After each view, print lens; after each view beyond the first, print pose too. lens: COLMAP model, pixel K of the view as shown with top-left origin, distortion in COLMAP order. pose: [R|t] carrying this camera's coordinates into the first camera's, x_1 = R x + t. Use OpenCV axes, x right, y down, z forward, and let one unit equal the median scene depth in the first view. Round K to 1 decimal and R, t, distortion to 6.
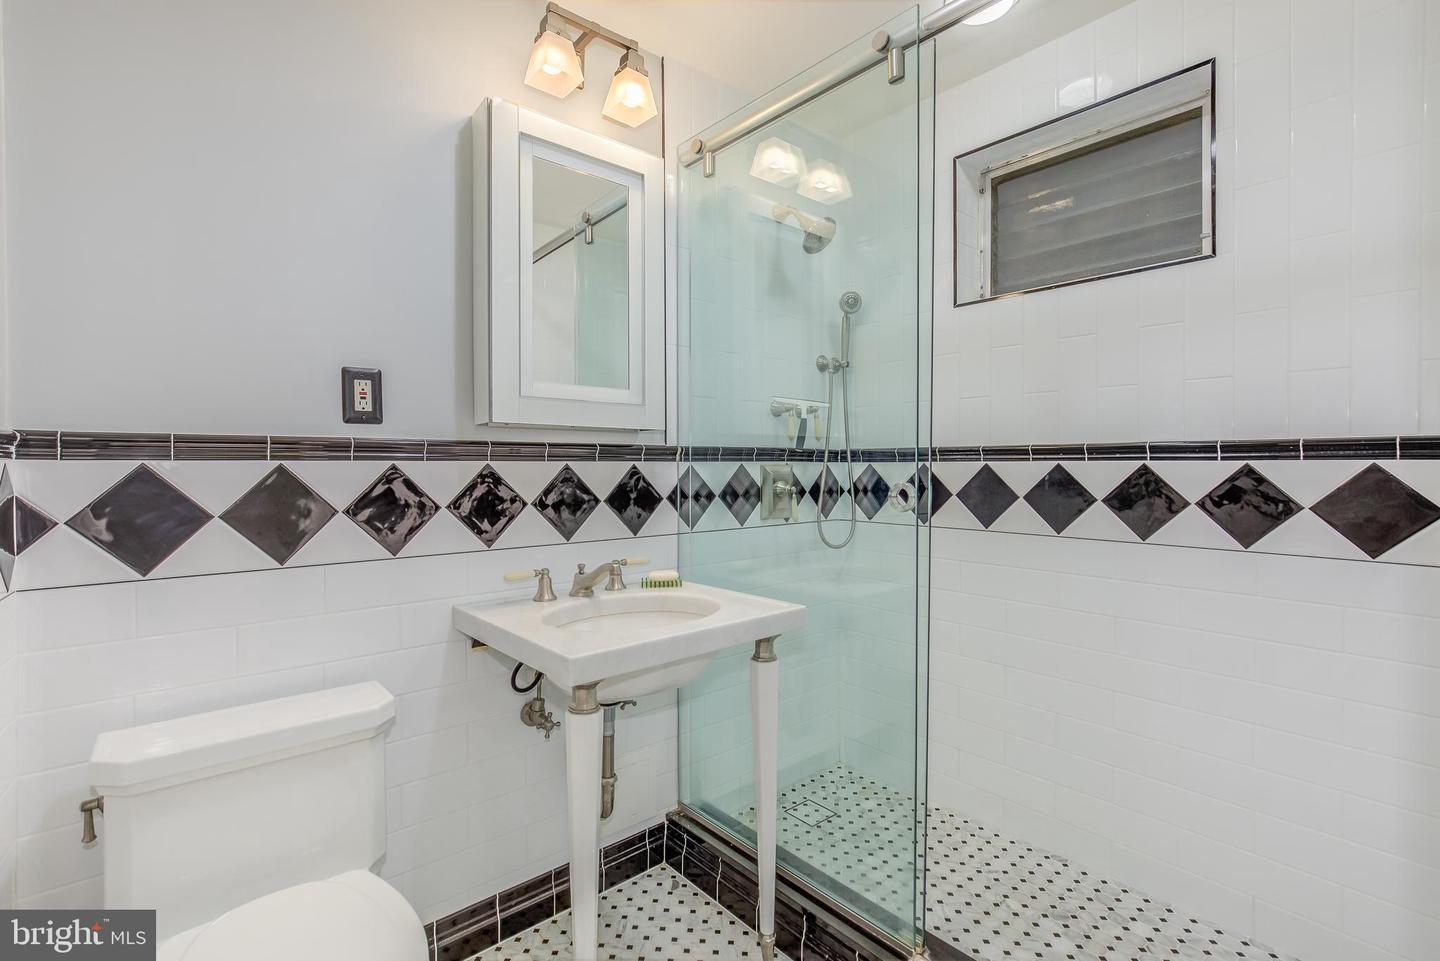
lens RADIAL K [[658.1, 0, 720.2], [0, 658.1, 474.7], [0, 0, 1]] dist [-0.008583, 0.002167]
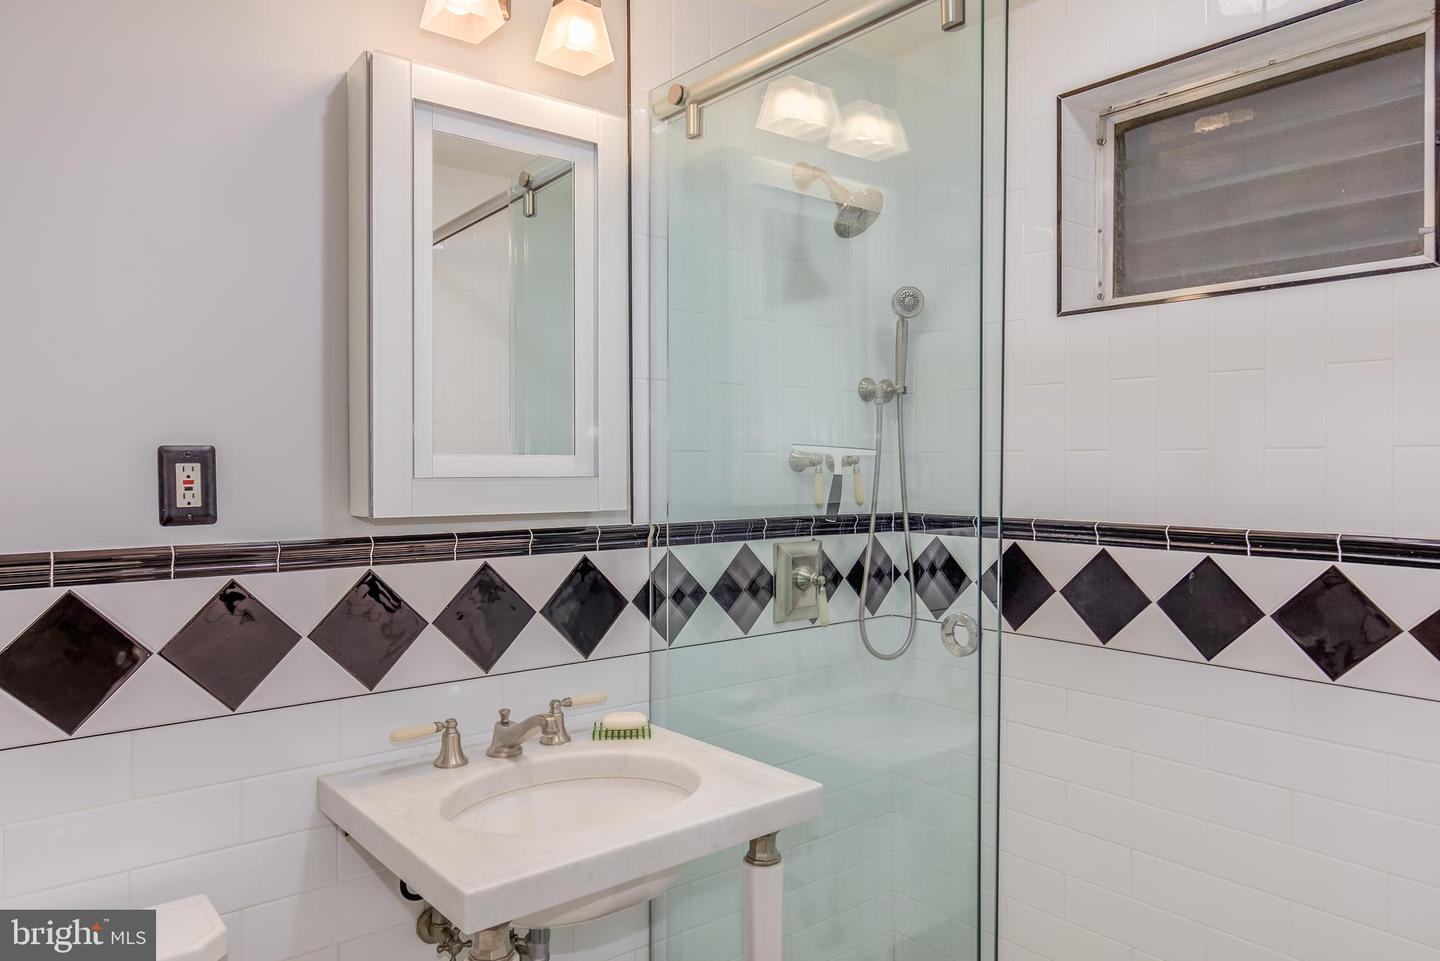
lens RADIAL K [[963.3, 0, 719.2], [0, 963.3, 477.7], [0, 0, 1]] dist [0.002712, 0.000606]
pose [[0.999494, 0.001561, -0.031760, 0.041067], [-0.001627, 0.999997, -0.002061, -0.092301], [0.031756, 0.002112, 0.999493, -0.009740]]
